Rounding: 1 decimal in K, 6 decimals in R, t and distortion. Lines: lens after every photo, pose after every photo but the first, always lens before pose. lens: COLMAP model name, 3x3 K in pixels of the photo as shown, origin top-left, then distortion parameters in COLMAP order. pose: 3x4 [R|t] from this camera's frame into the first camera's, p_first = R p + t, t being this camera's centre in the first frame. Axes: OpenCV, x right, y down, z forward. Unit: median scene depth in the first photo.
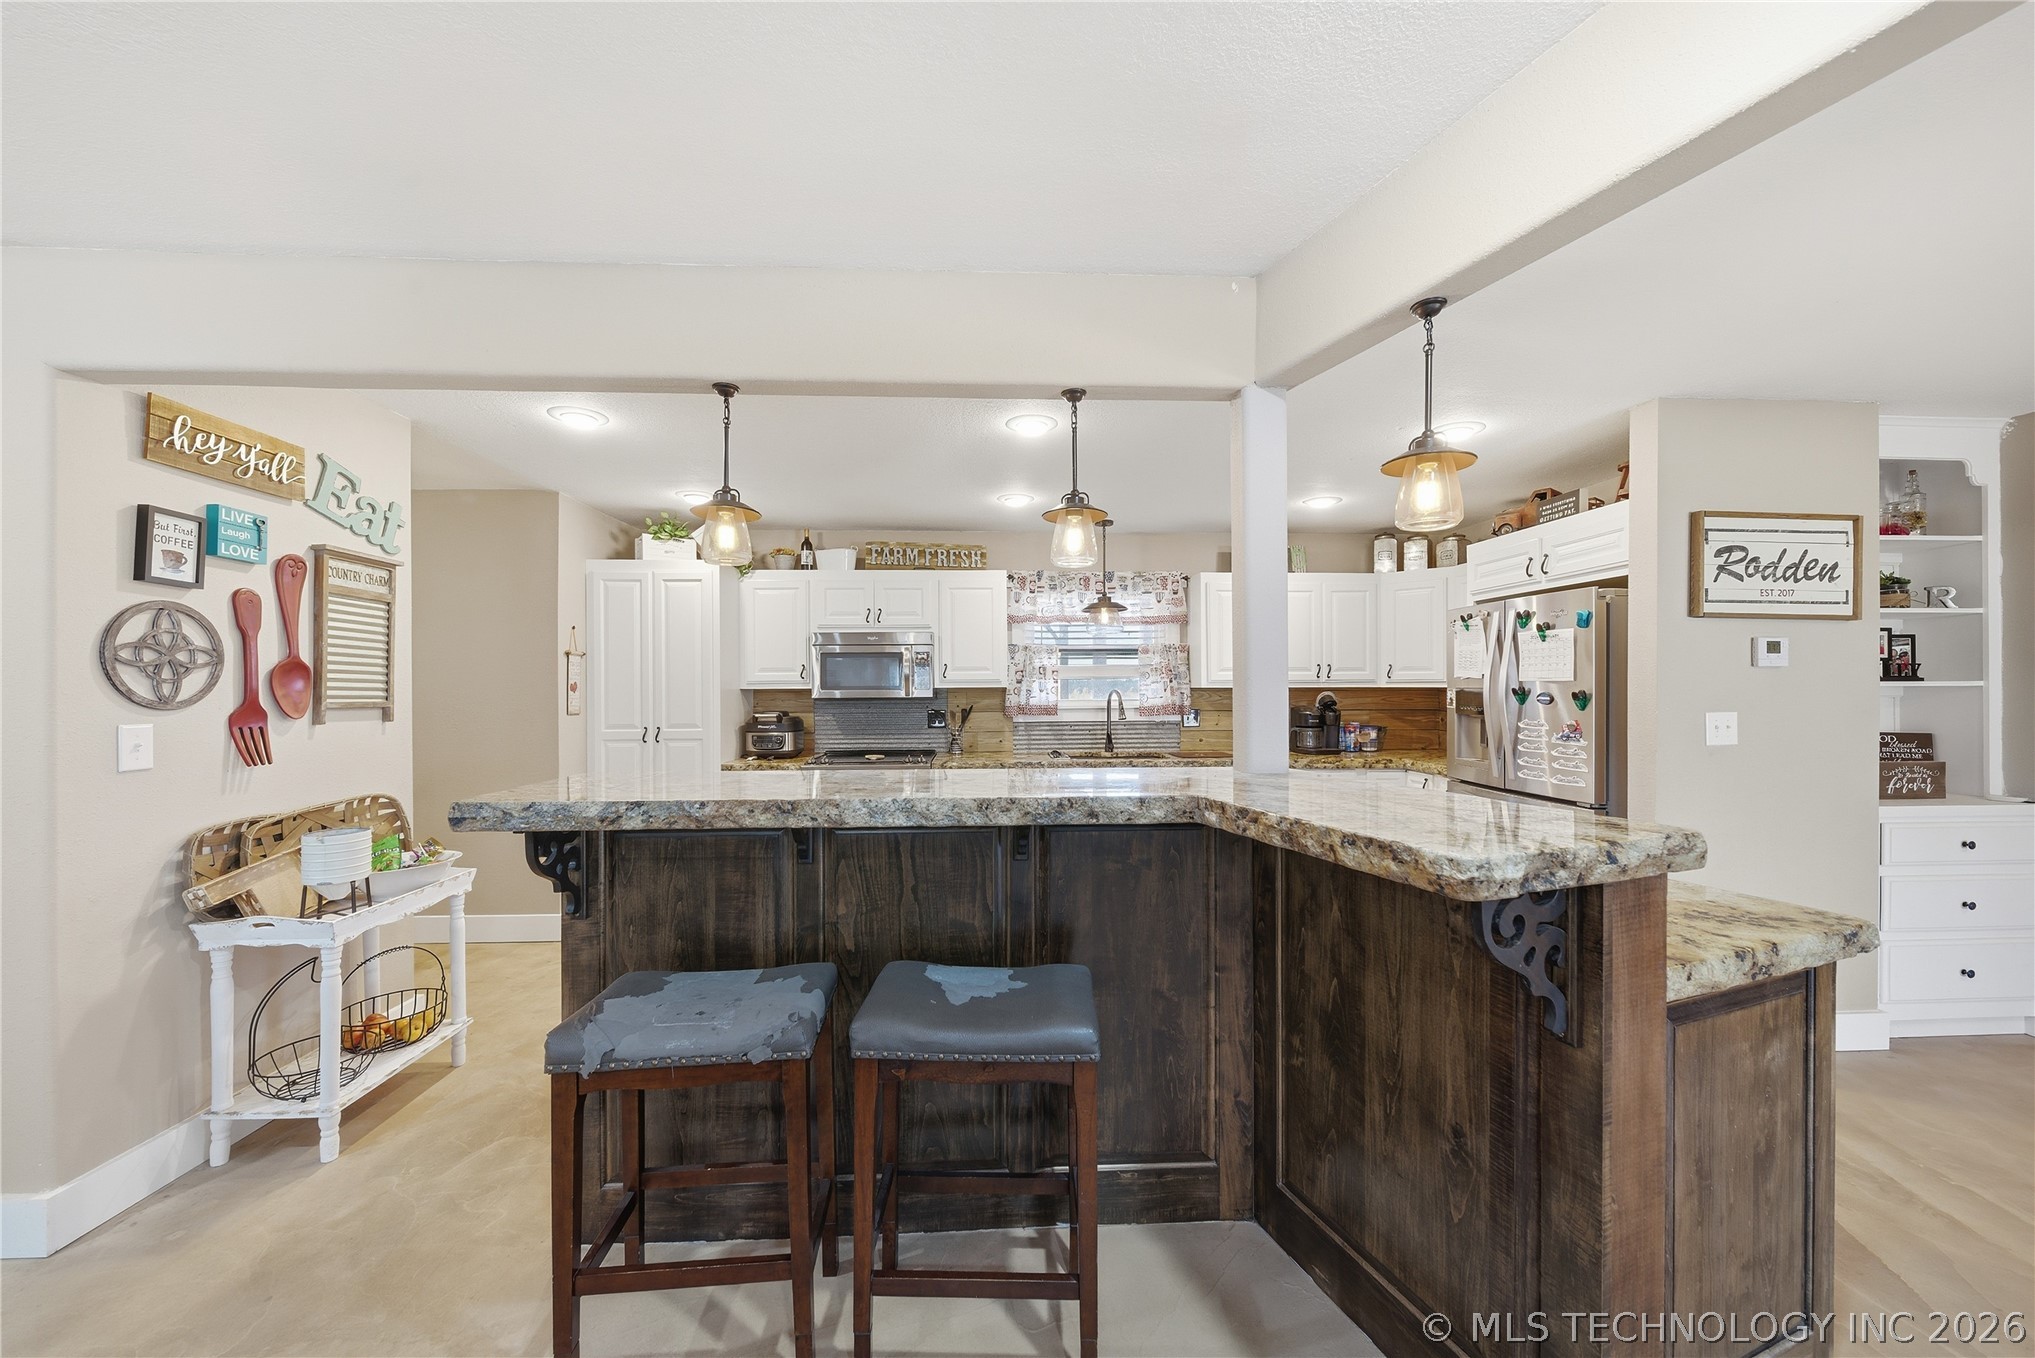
lens RADIAL K [[719.6, 0, 1008.3], [0, 719.6, 692.2], [0, 0, 1]] dist [-0.001632, -0.000200]
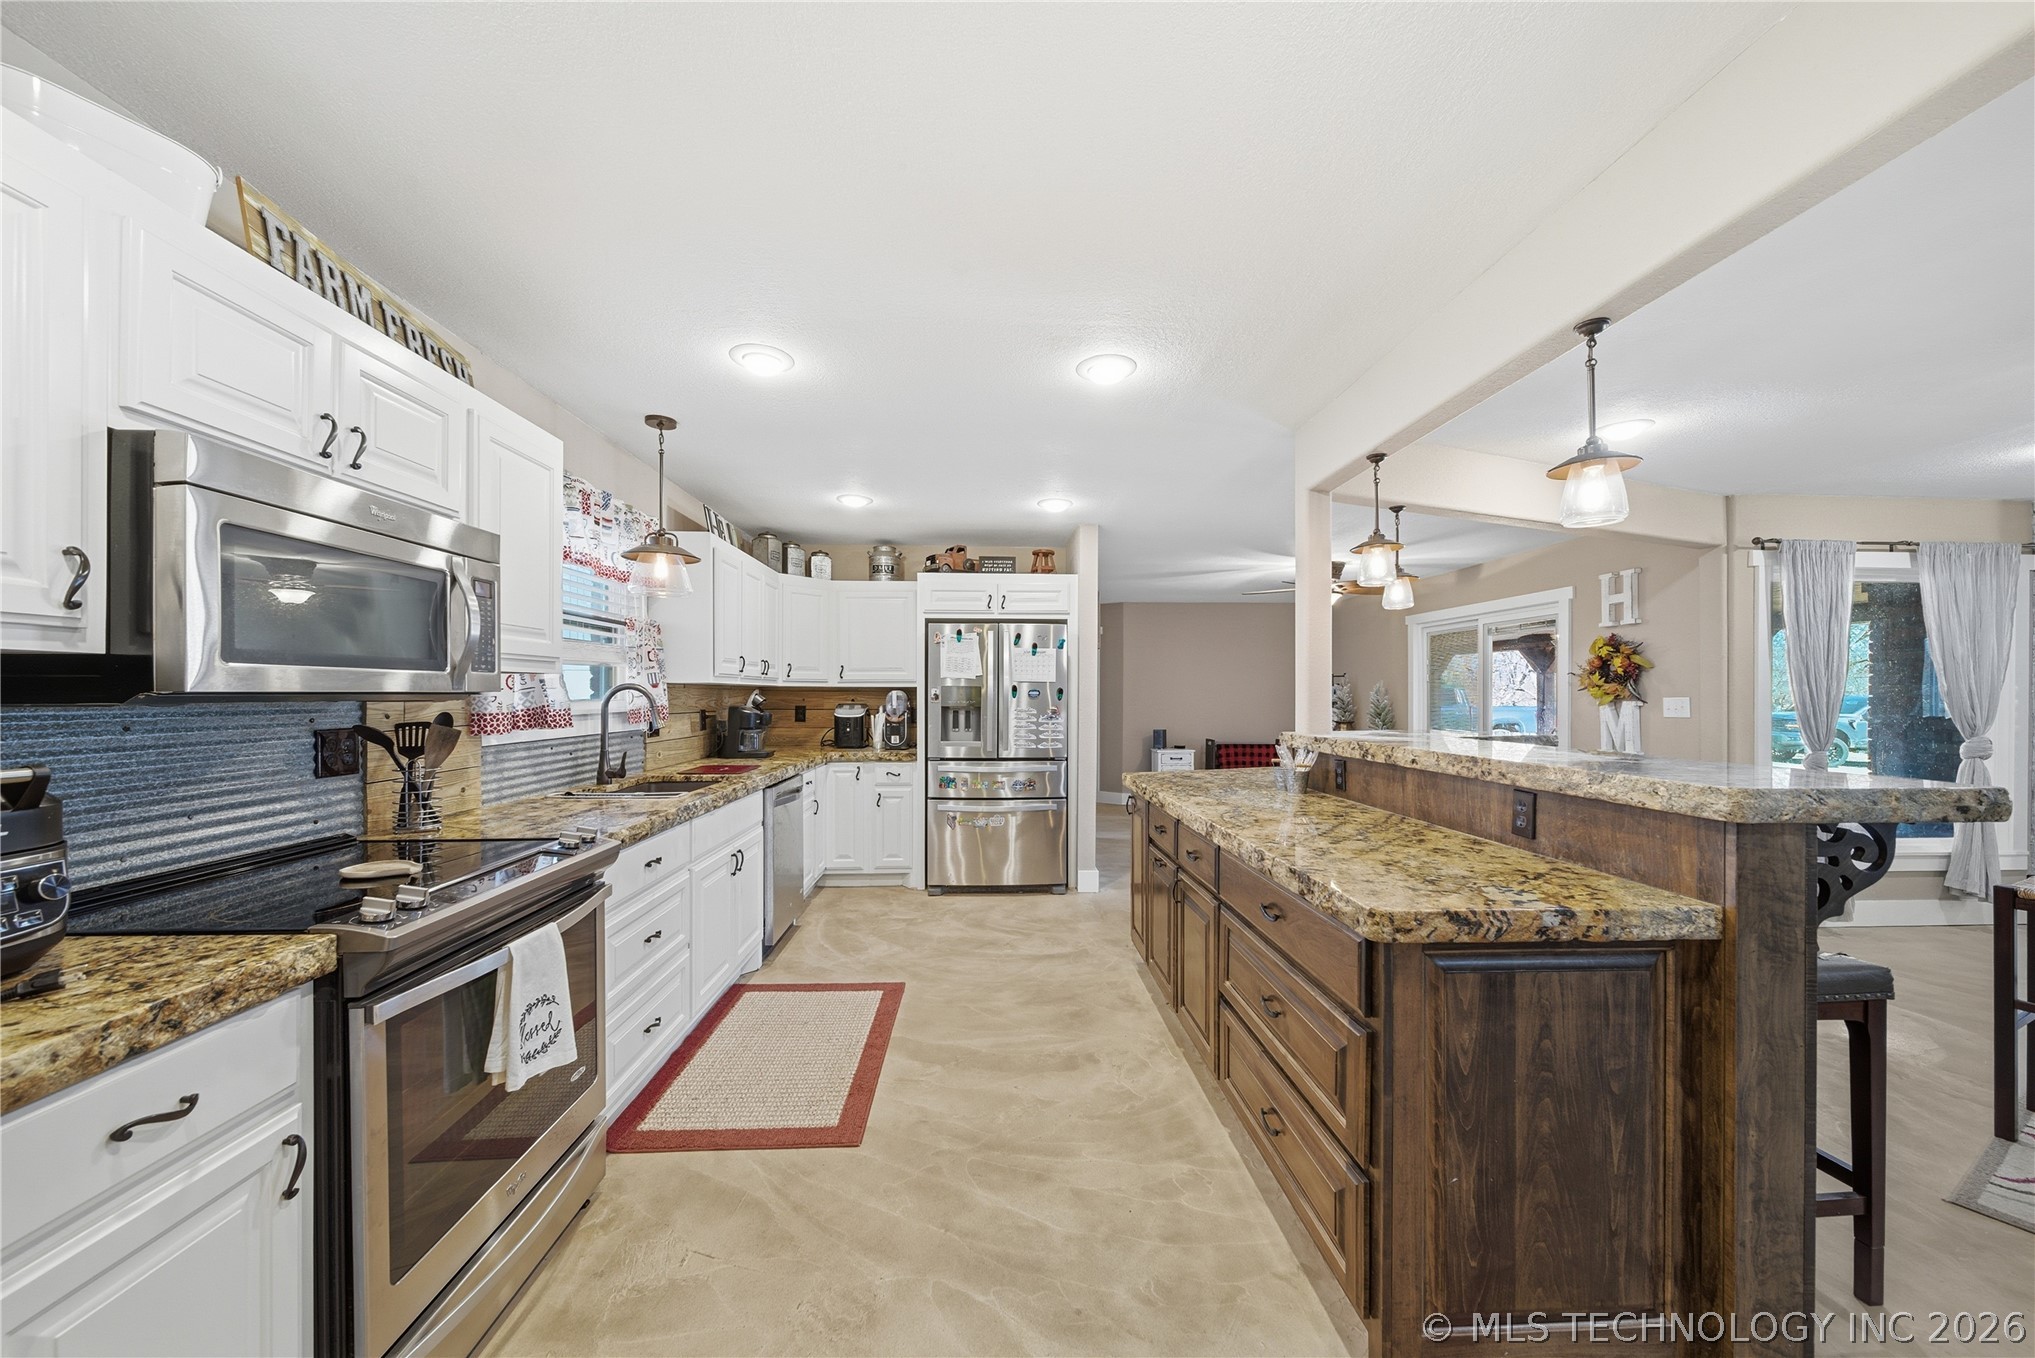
lens RADIAL K [[719.6, 0, 1008.3], [0, 719.6, 692.2], [0, 0, 1]] dist [-0.001632, -0.000200]
pose [[0.013421, 0.008213, 0.999876, -0.873510], [0.000254, 0.999966, -0.008218, 0.017883], [-0.999910, 0.000364, 0.013418, 1.215009]]
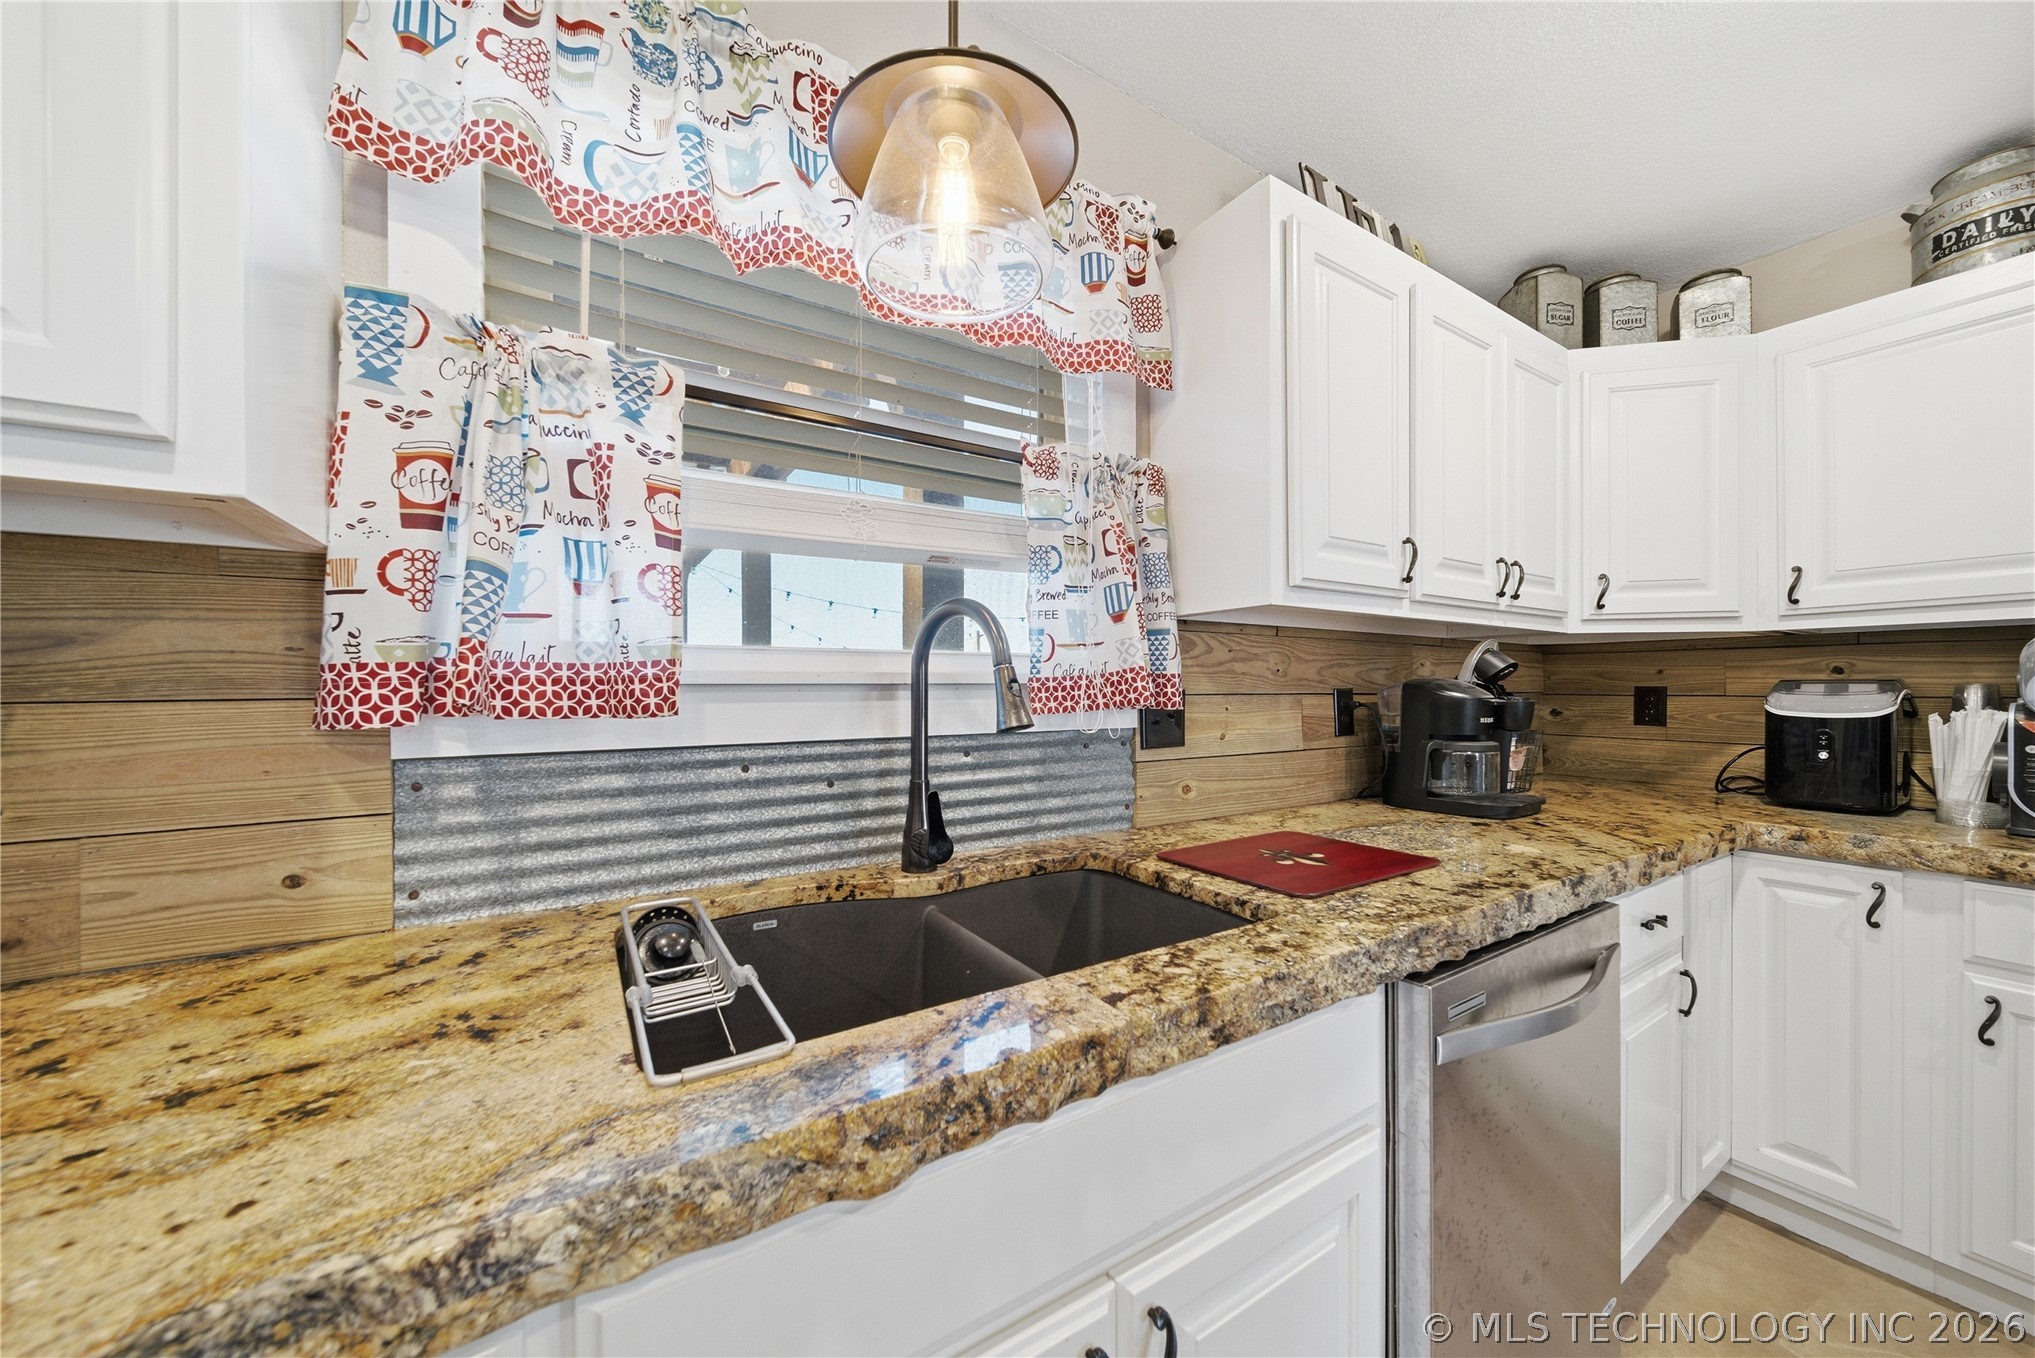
lens RADIAL K [[719.6, 0, 1008.3], [0, 719.6, 692.2], [0, 0, 1]] dist [-0.001632, -0.000200]
pose [[0.871398, 0.000978, 0.490576, 0.095281], [-0.002498, 0.999994, 0.002443, 0.046409], [-0.490571, -0.003354, 0.871395, 1.468105]]
